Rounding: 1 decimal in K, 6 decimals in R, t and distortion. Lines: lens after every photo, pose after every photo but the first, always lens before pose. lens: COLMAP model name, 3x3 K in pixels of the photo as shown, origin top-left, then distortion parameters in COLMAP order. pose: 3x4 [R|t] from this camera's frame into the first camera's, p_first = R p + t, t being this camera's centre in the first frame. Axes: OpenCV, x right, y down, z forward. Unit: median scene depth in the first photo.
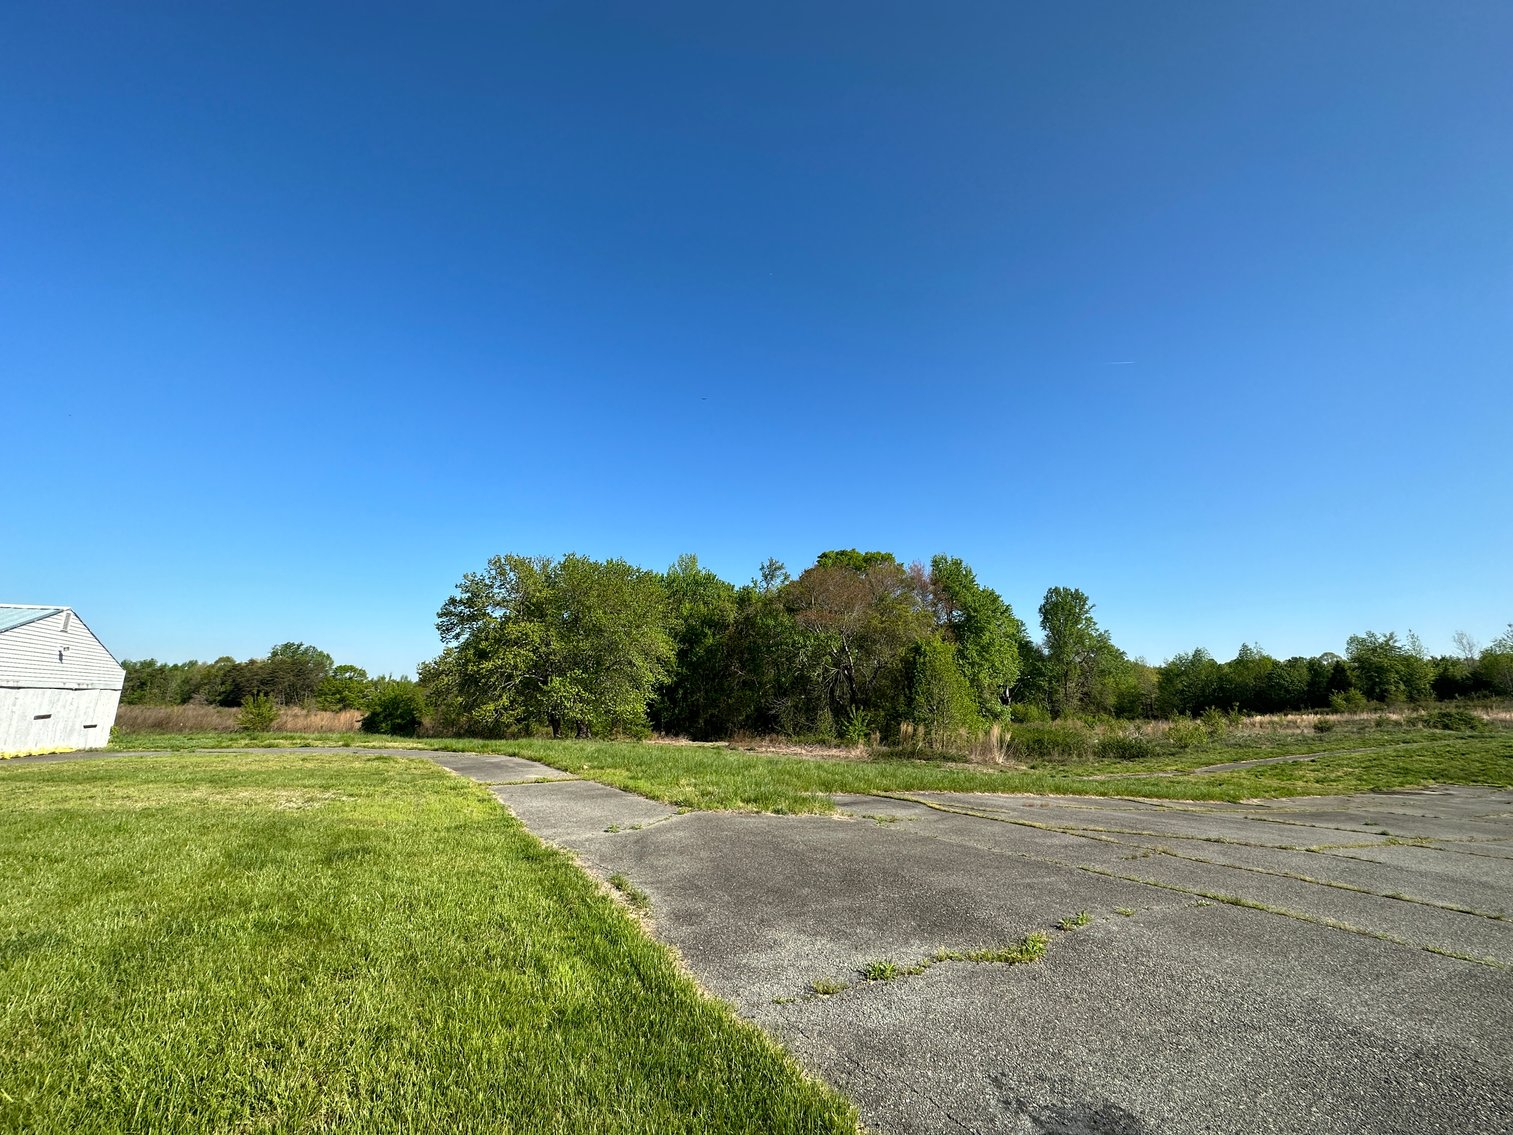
lens RADIAL K [[602.0, 0, 756.0], [0, 602.0, 569.4], [0, 0, 1]] dist [-0.002688, 0.000349]
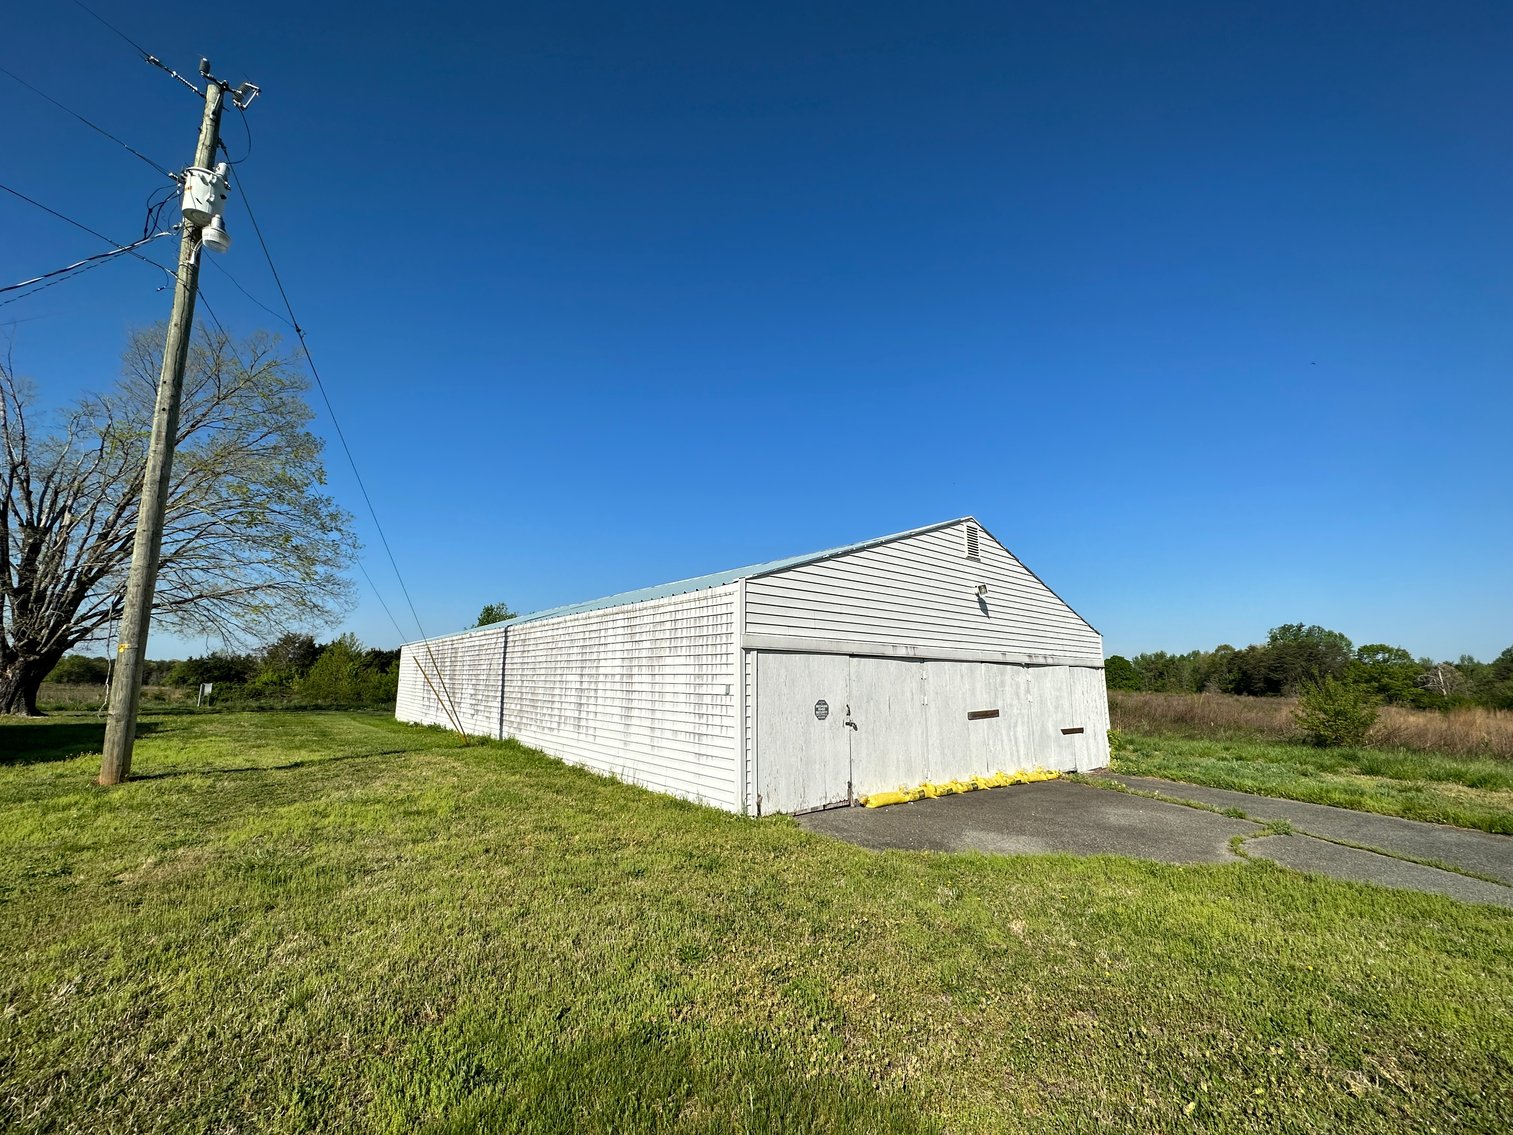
lens RADIAL K [[602.0, 0, 756.0], [0, 602.0, 569.4], [0, 0, 1]] dist [-0.002688, 0.000349]
pose [[0.194374, -0.184726, -0.963377, -0.066971], [0.201960, 0.968604, -0.144980, 0.015369], [0.959912, -0.166383, 0.225579, 0.069046]]
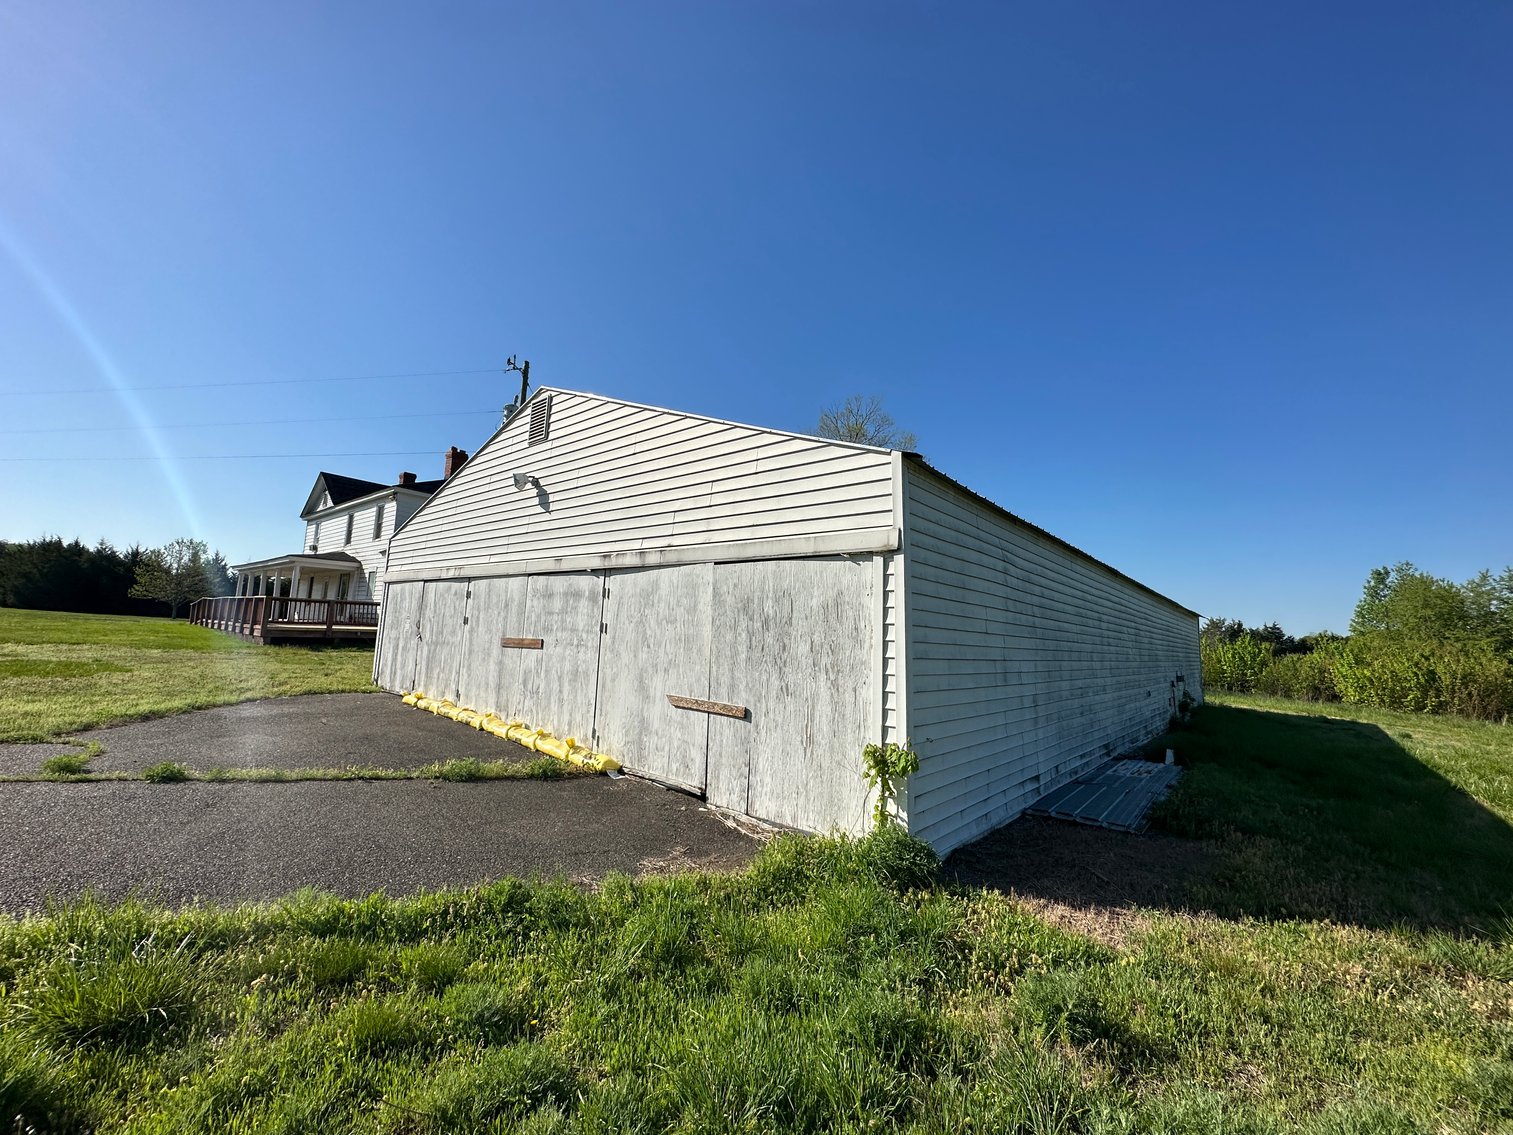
lens RADIAL K [[602.0, 0, 756.0], [0, 602.0, 569.4], [0, 0, 1]] dist [-0.002688, 0.000349]
pose [[-0.937467, -0.095039, -0.334847, -0.117910], [0.015722, 0.949458, -0.313501, 0.032513], [0.347718, -0.299162, -0.888591, 0.141701]]
